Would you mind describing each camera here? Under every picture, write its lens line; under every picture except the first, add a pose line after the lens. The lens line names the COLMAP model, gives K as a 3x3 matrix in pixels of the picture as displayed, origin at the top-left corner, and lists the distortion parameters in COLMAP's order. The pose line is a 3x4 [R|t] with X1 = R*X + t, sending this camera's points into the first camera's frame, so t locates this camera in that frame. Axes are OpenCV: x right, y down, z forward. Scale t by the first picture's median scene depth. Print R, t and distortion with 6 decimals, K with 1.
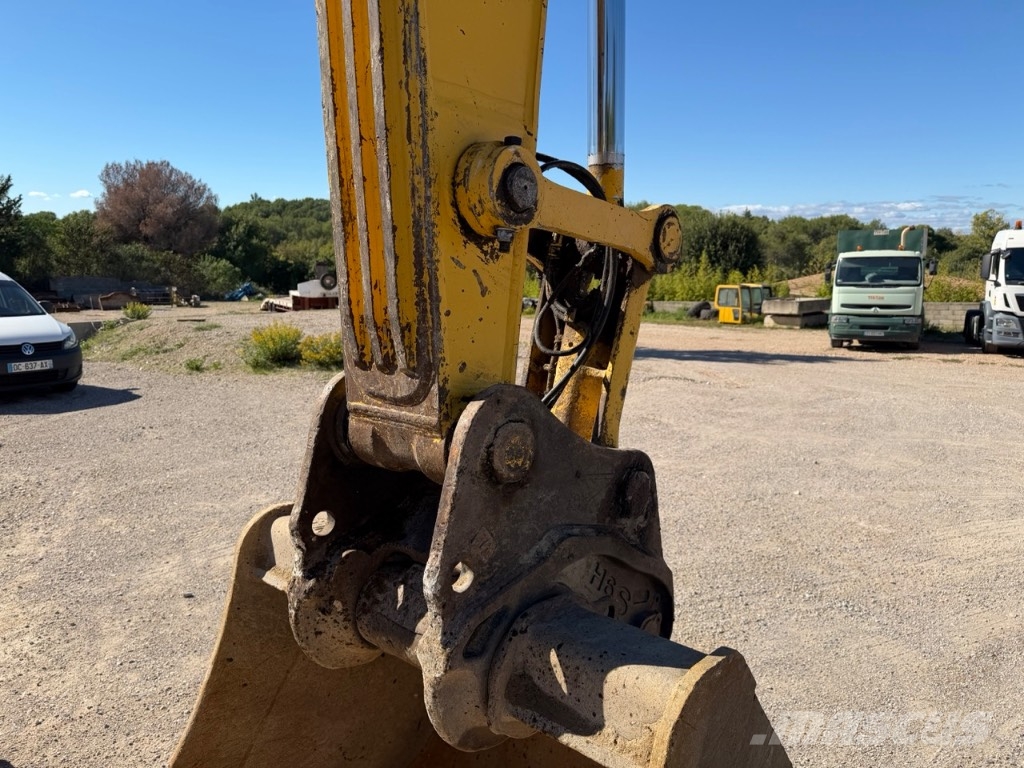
lens RADIAL K [[716.3, 0, 519.6], [0, 716.3, 379.5], [0, 0, 1]] dist [0.078798, -0.102238]
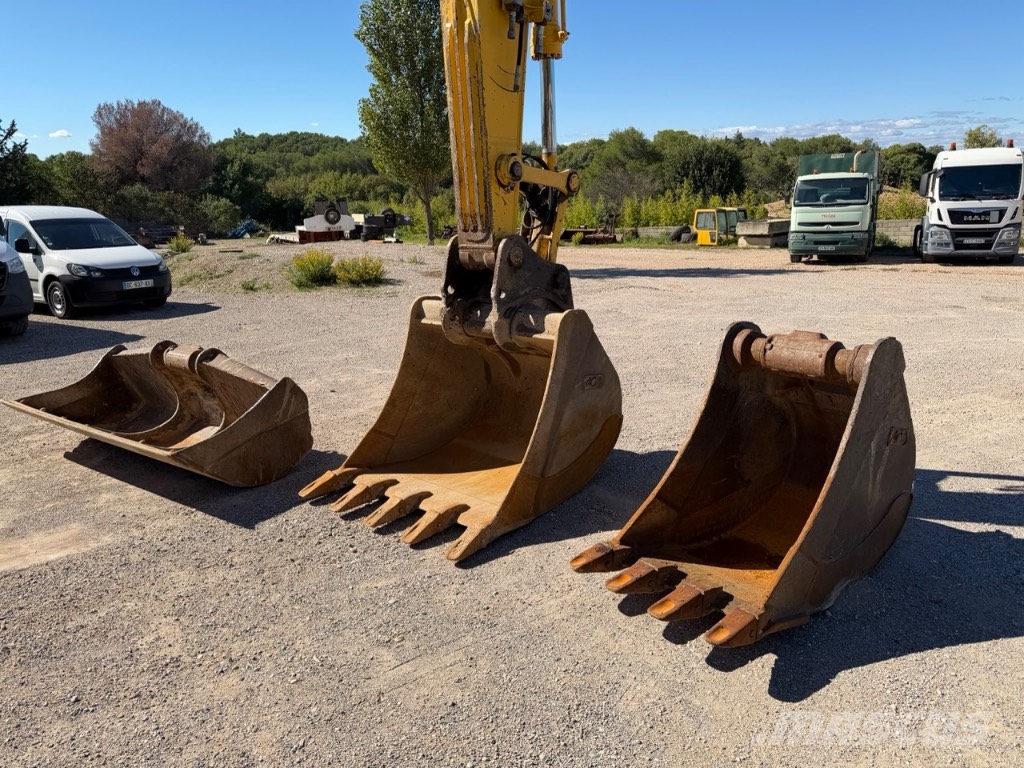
lens RADIAL K [[716.3, 0, 517.4], [0, 716.3, 378.0], [0, 0, 1]] dist [0.078798, -0.102238]
pose [[0.999588, -0.028483, 0.003509, -0.002011], [0.028052, 0.995552, 0.089942, 0.021920], [-0.006055, -0.089807, 0.995941, -0.135958]]
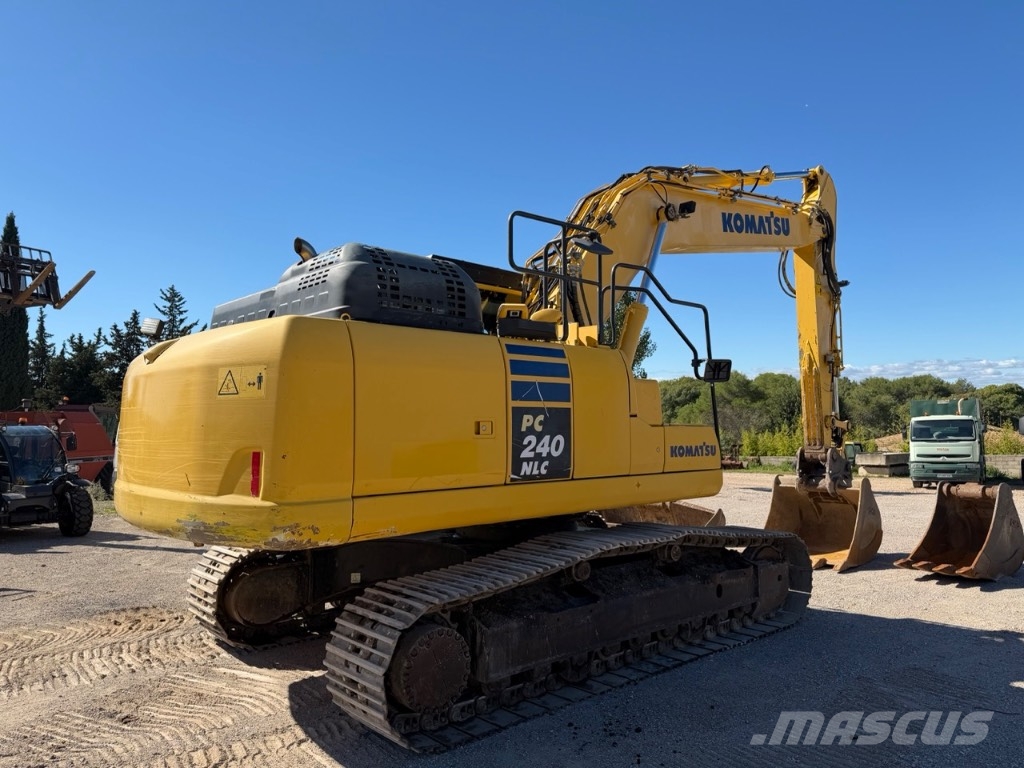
lens RADIAL K [[716.3, 0, 515.6], [0, 716.3, 391.6], [0, 0, 1]] dist [0.078798, -0.102238]
pose [[0.994095, -0.018475, -0.106930, -0.157058], [-0.003943, 0.978599, -0.205740, 0.063605], [0.108442, 0.204947, 0.972747, -0.431507]]
